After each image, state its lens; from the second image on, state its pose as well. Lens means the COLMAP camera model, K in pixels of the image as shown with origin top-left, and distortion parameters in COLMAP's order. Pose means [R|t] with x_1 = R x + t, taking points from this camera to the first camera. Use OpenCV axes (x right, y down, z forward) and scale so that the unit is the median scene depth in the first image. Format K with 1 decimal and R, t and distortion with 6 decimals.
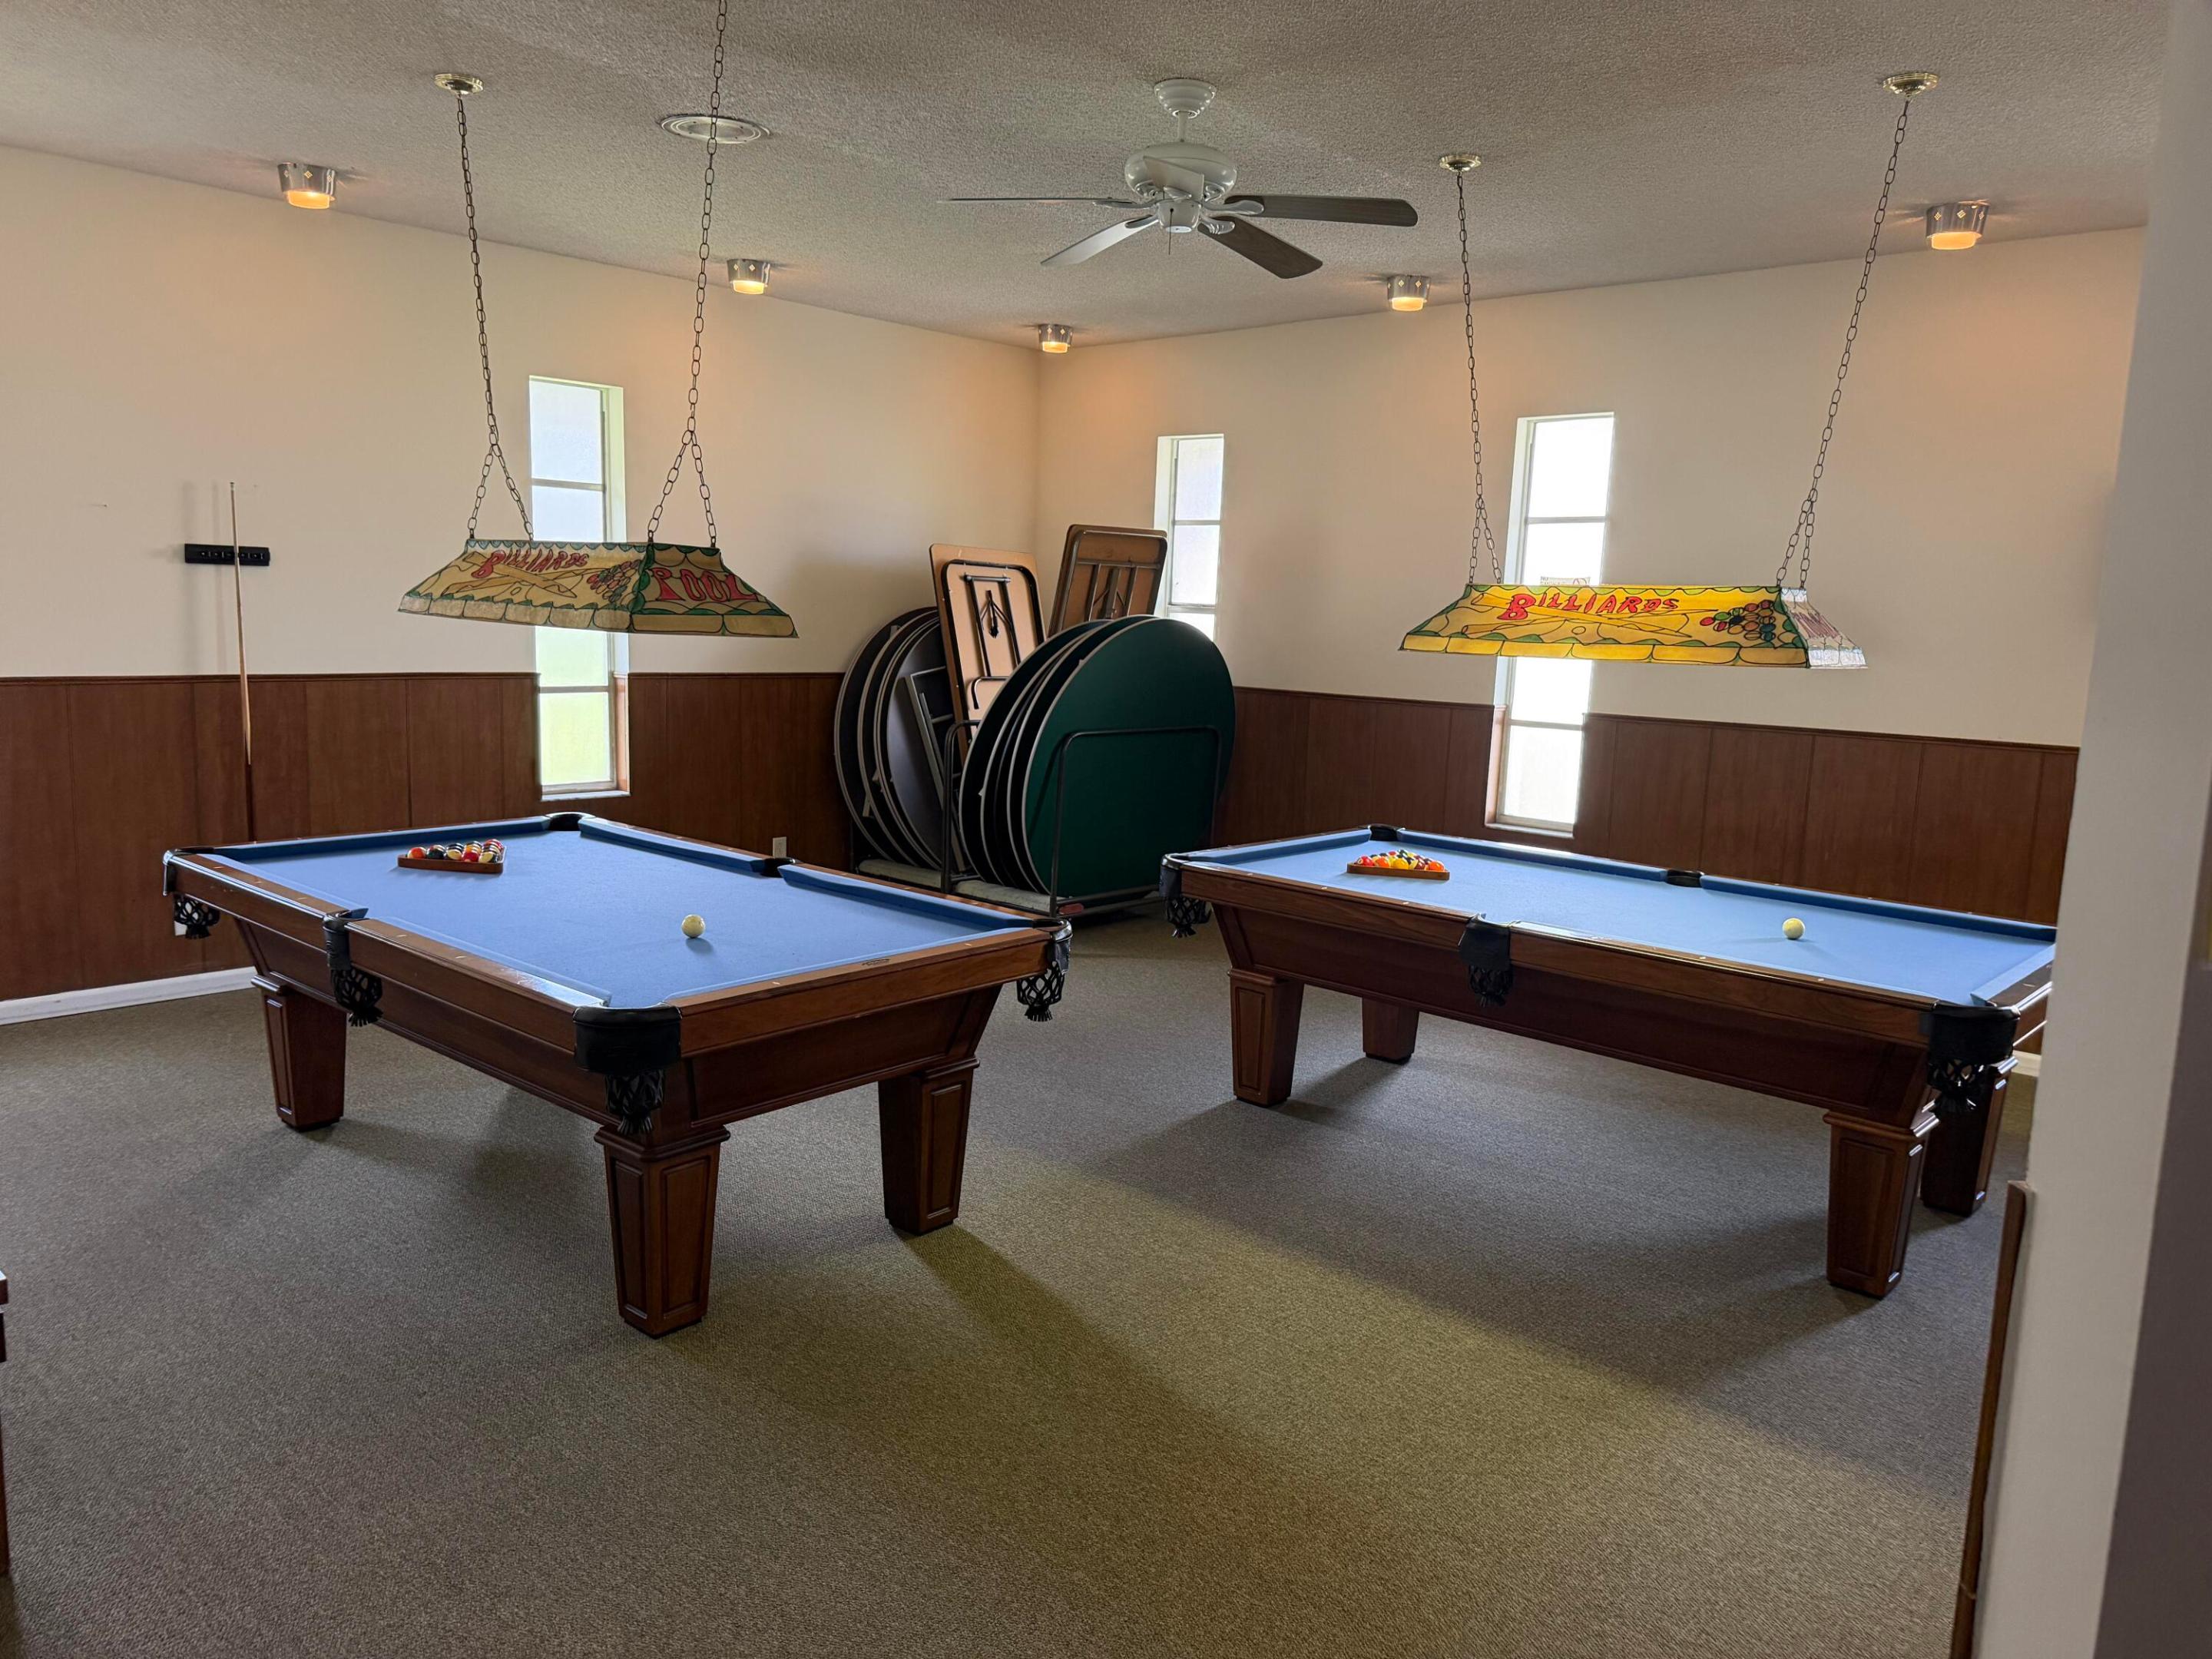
lens RADIAL K [[1551.2, 0, 1106.0], [0, 1551.2, 829.5], [0, 0, 1]] dist [0.083282, -0.092613]
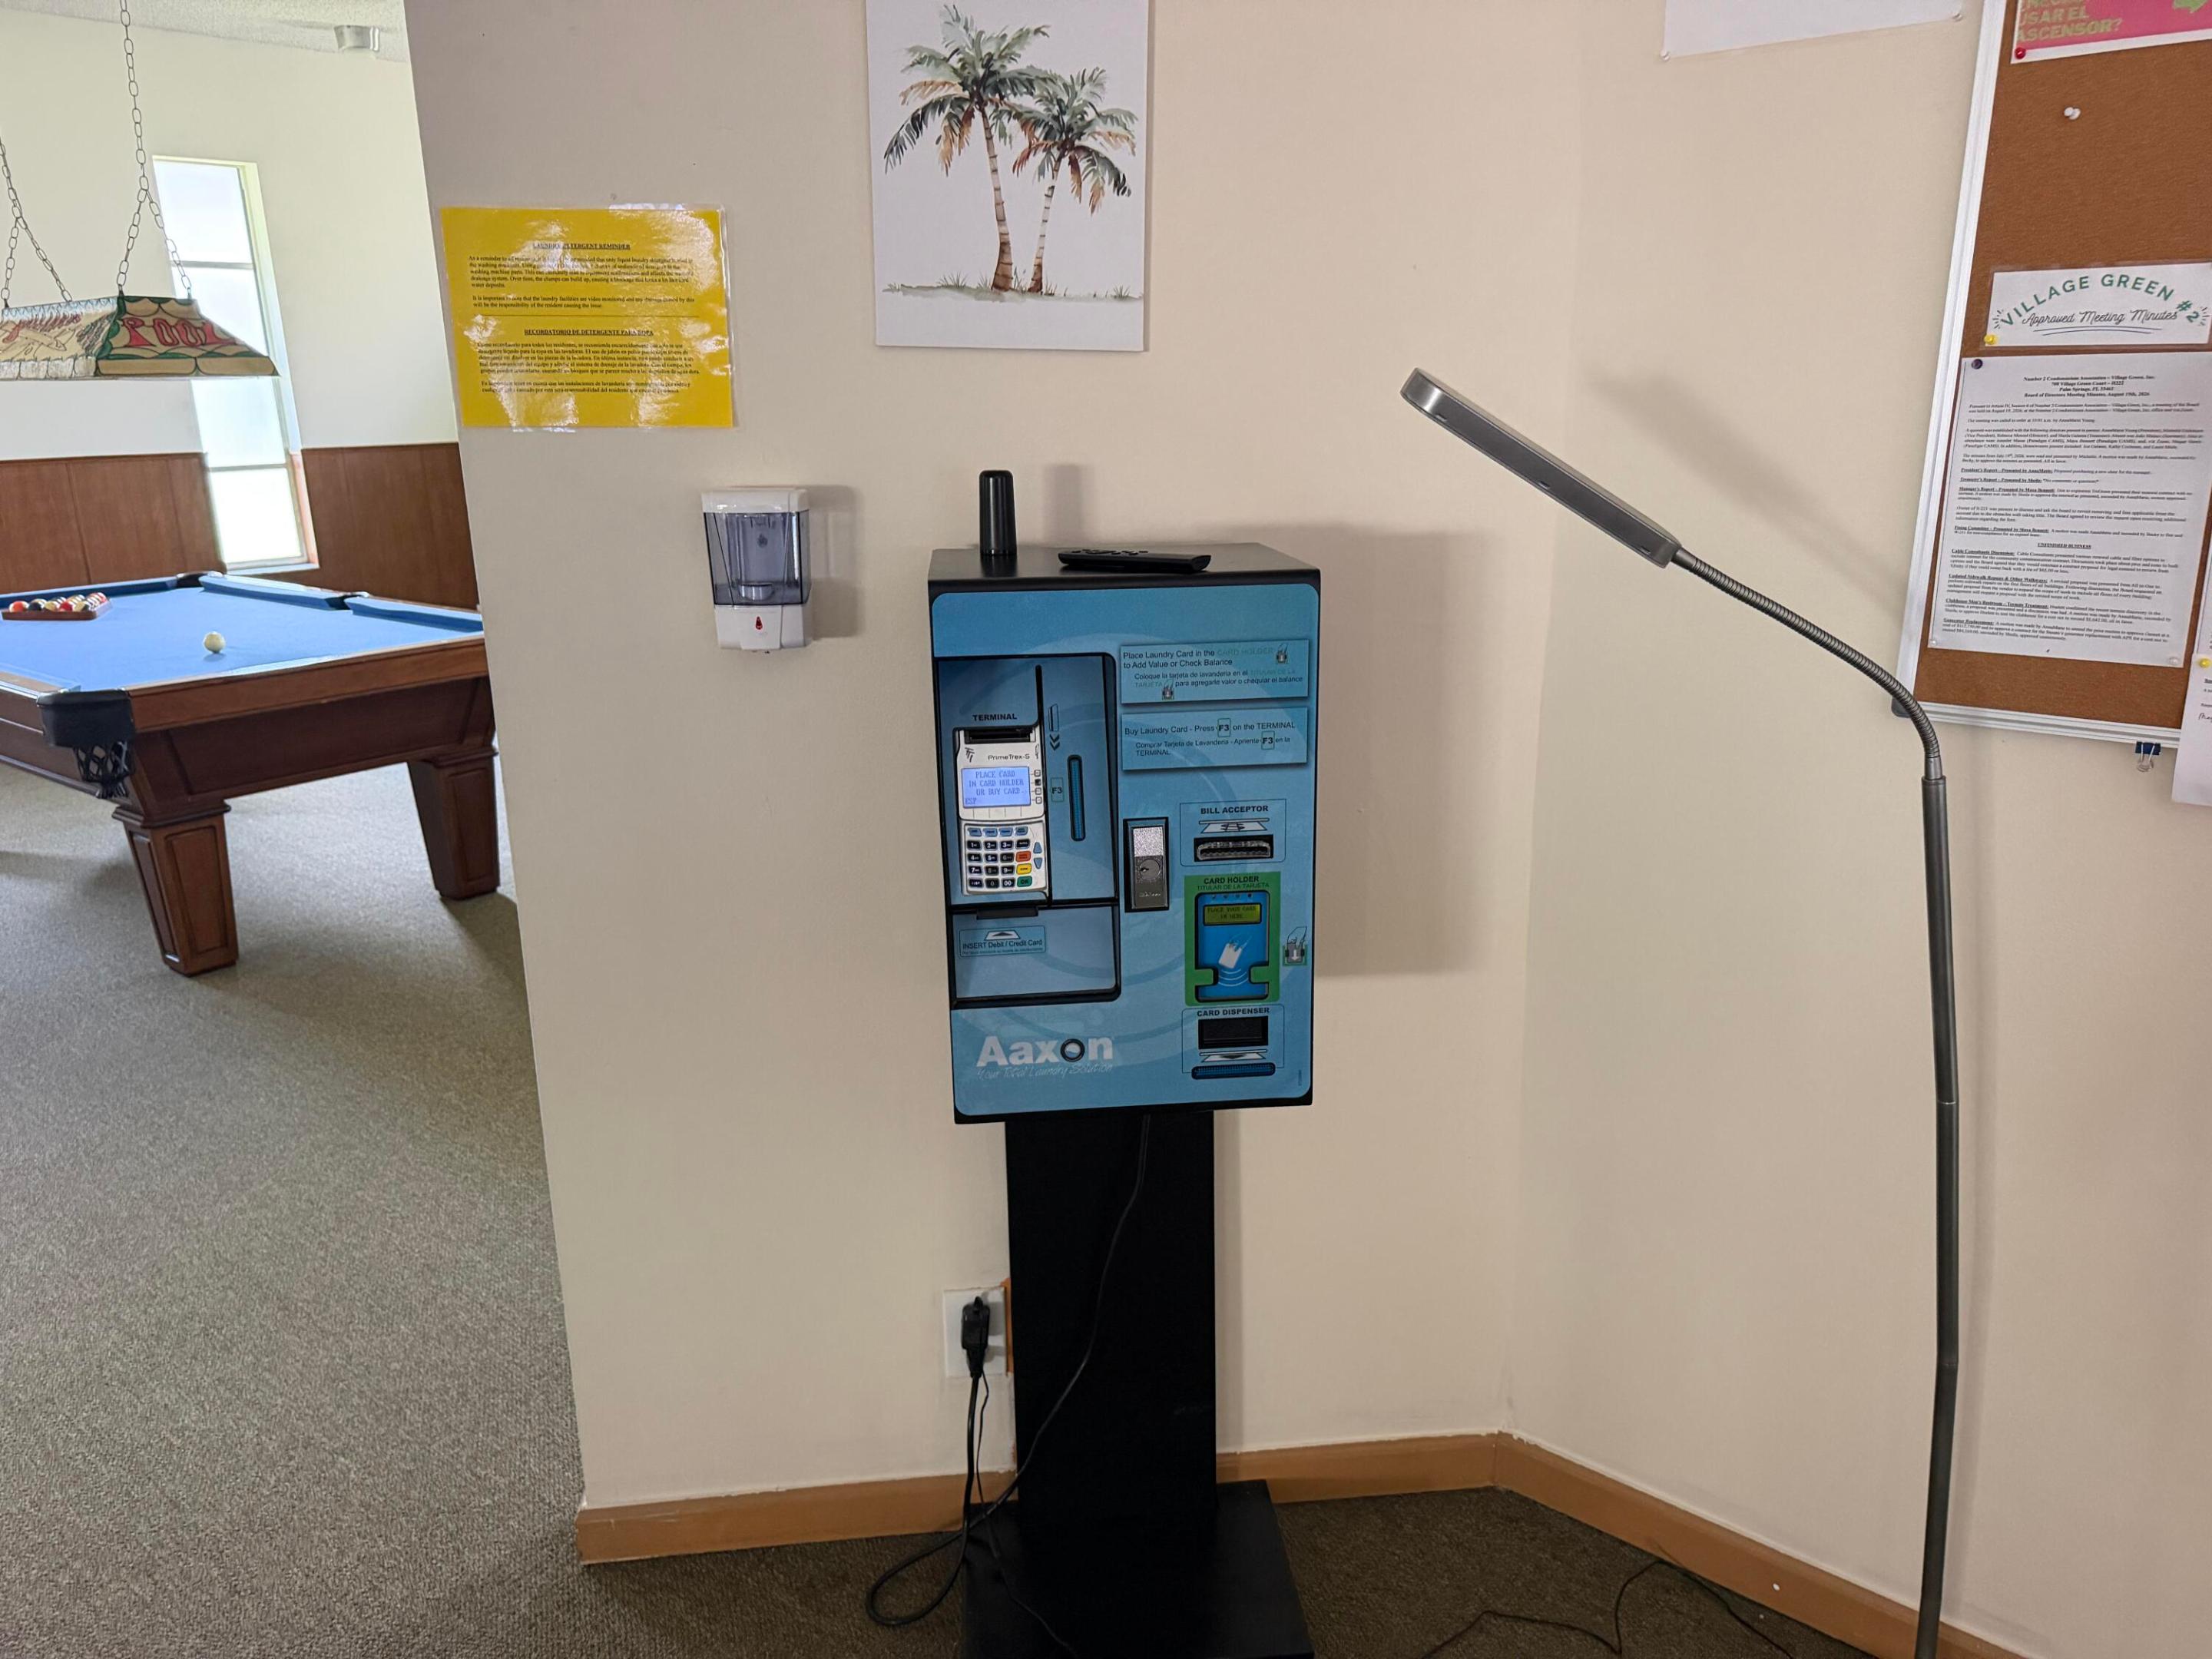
lens RADIAL K [[1590.5, 0, 1106.0], [0, 1590.5, 829.5], [0, 0, 1]] dist [0.000695, -0.004989]
pose [[0.997369, -0.064672, 0.032746, 0.333749], [0.059895, 0.989666, 0.130287, 0.084319], [-0.040833, -0.127983, 0.990935, -0.190799]]
